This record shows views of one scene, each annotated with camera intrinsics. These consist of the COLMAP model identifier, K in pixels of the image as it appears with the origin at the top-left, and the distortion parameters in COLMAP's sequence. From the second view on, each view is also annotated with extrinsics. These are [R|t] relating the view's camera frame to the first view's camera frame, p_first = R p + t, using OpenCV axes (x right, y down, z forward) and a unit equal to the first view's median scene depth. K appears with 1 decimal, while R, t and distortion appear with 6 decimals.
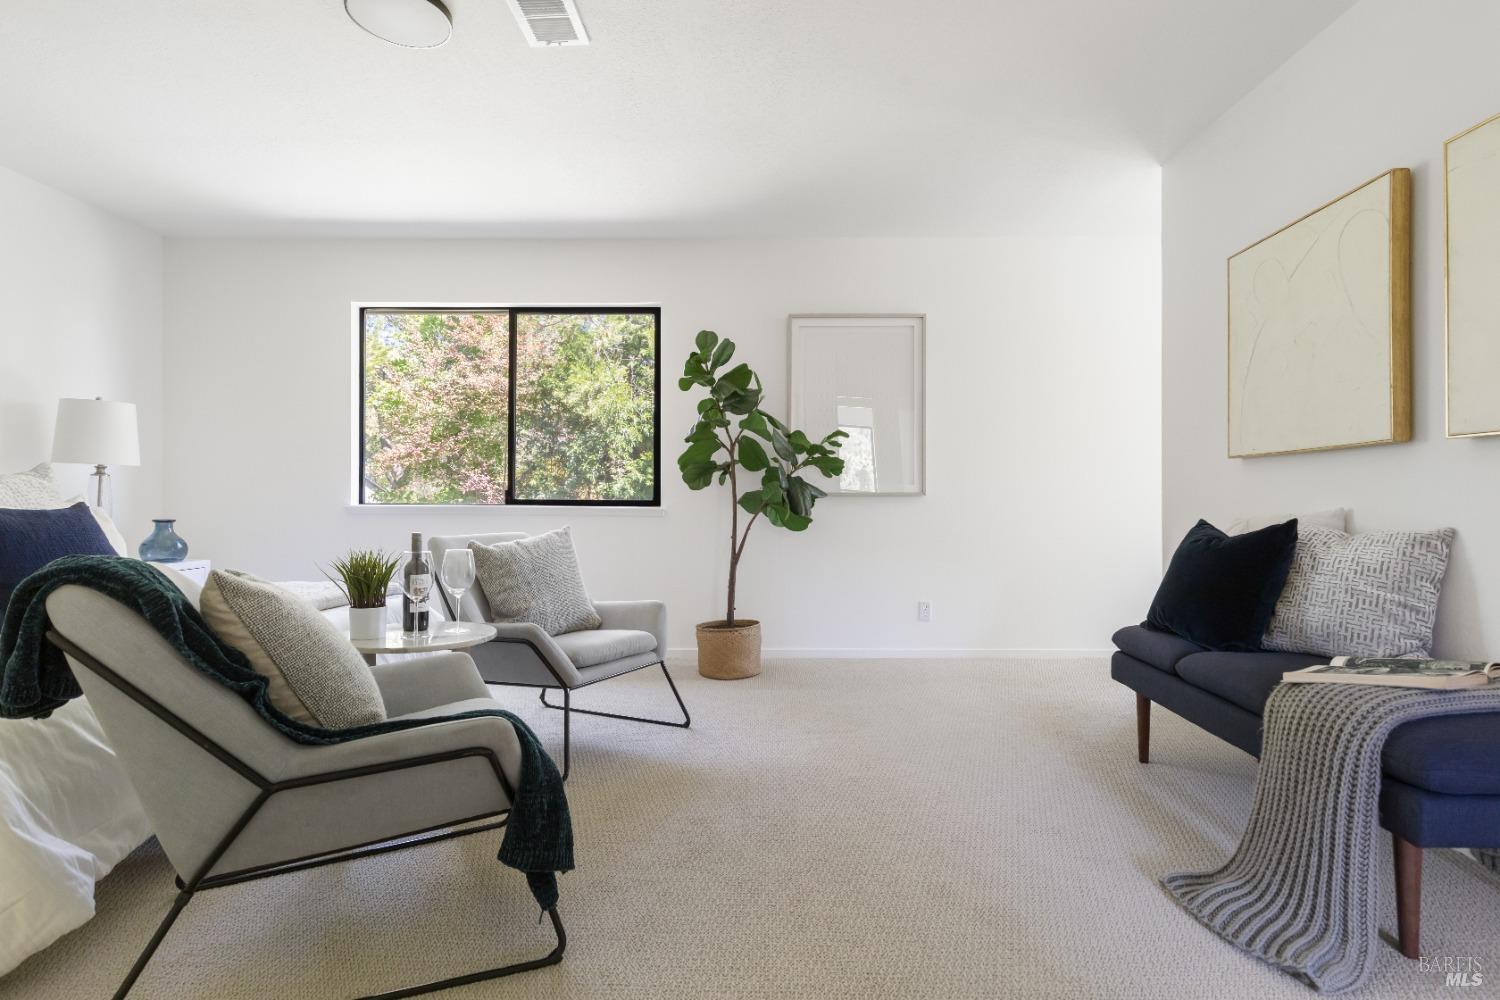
lens RADIAL K [[789.1, 0, 722.9], [0, 789.1, 503.5], [0, 0, 1]] dist [-0.000220, 0.000294]
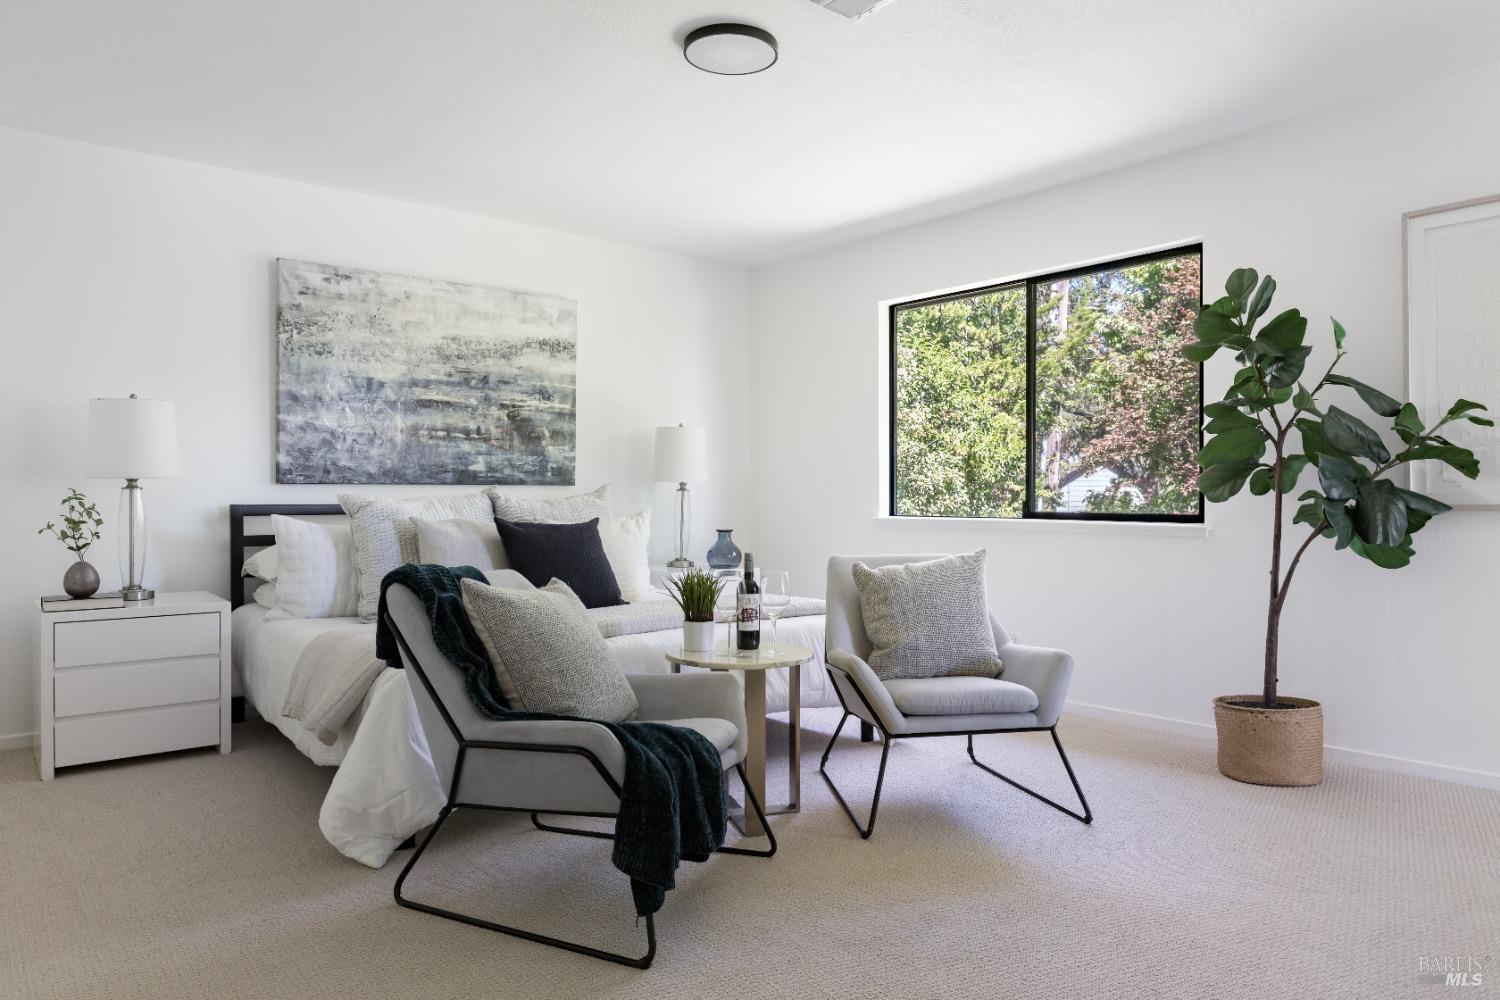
lens RADIAL K [[1005.8, 0, 707.8], [0, 1005.8, 500.8], [0, 0, 1]] dist [-0.008084, -0.004023]
pose [[0.621378, -0.002958, -0.783506, 0.379909], [0.002909, 0.999995, -0.001468, -0.017958], [0.783506, -0.001367, 0.621383, 0.099368]]
